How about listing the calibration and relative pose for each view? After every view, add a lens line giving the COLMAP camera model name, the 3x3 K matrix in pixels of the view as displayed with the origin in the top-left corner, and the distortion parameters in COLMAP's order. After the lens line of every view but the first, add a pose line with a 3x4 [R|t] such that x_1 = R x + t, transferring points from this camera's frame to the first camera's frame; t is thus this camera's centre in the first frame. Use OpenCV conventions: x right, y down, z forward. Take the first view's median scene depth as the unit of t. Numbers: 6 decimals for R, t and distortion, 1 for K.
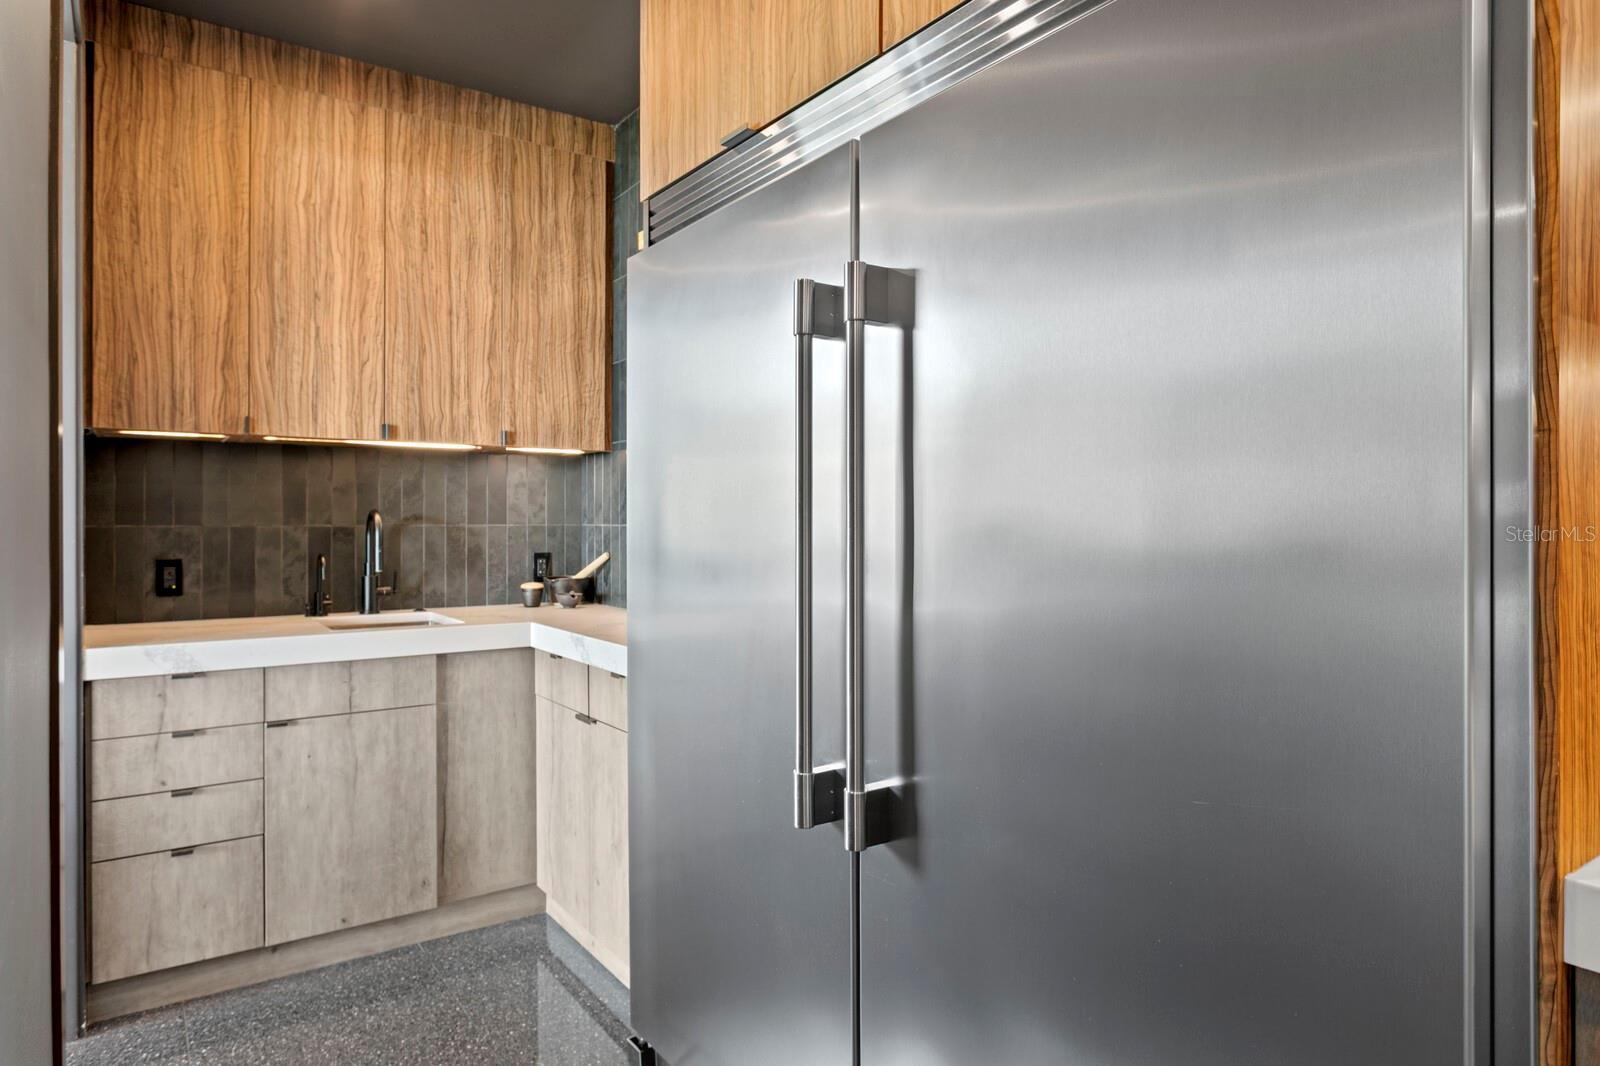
lens RADIAL K [[967.8, 0, 802.3], [0, 967.8, 526.8], [0, 0, 1]] dist [0.002886, -0.001221]
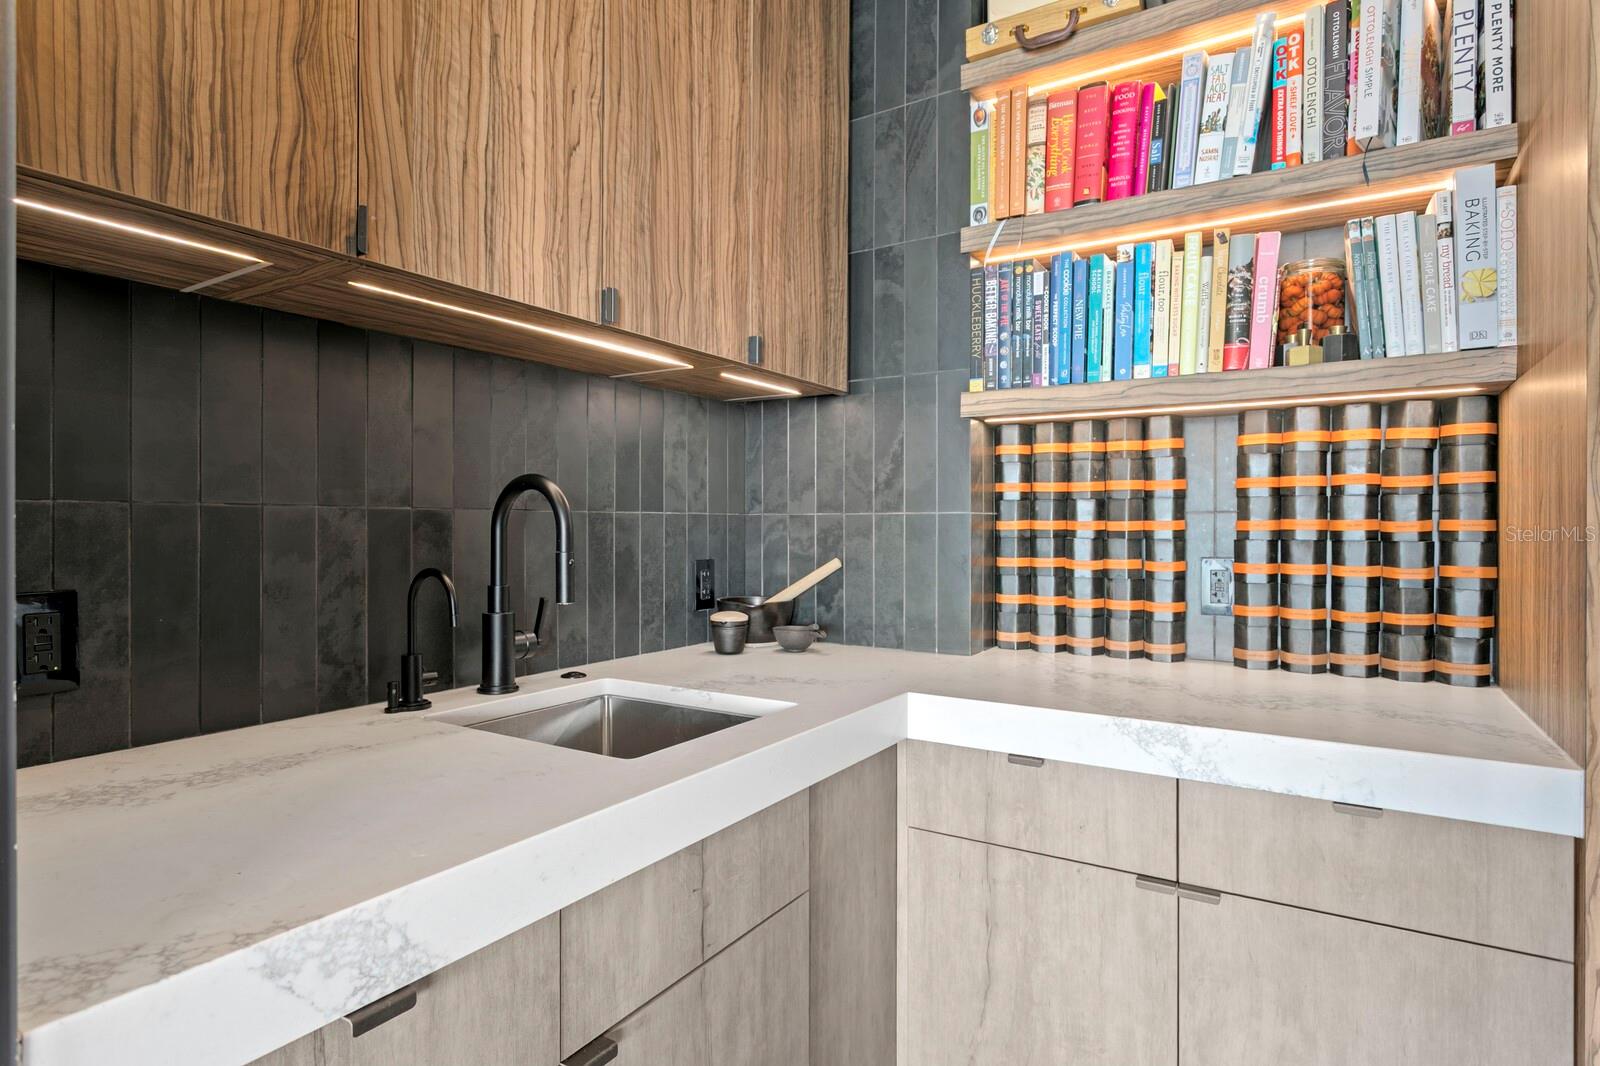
lens RADIAL K [[857.0, 0, 796.4], [0, 857.0, 531.5], [0, 0, 1]] dist [-0.002753, 0.000988]
pose [[0.920818, -0.001345, 0.389990, -0.496033], [0.000871, 0.999999, 0.001393, 0.009994], [-0.389992, -0.000943, 0.920818, 0.570657]]
